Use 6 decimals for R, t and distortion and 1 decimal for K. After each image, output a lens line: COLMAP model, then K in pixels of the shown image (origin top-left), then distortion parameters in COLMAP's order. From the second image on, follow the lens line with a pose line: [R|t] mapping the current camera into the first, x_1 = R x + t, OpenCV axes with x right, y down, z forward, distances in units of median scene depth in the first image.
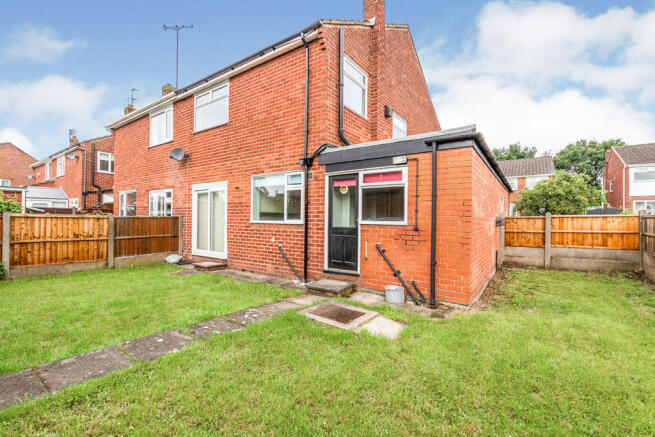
lens RADIAL K [[281.7, 0, 329.4], [0, 281.7, 218.4], [0, 0, 1]] dist [-0.001366, -0.000056]
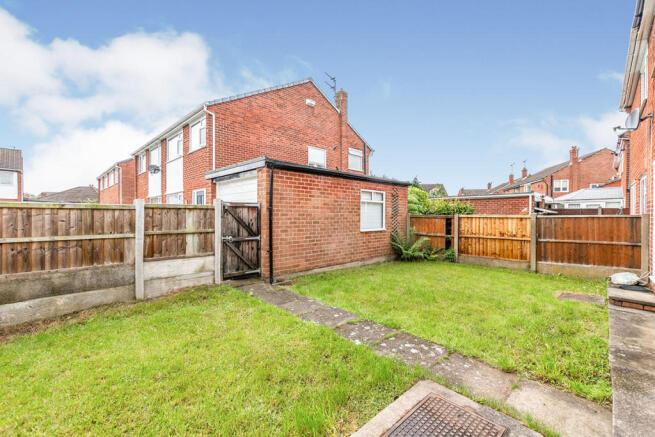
lens RADIAL K [[281.7, 0, 329.6], [0, 281.7, 217.4], [0, 0, 1]] dist [-0.001366, -0.000056]
pose [[-0.159889, -0.007376, -0.987107, 0.277556], [-0.002768, 0.999972, -0.007024, 0.005716], [0.987131, 0.001609, -0.159905, 0.522059]]
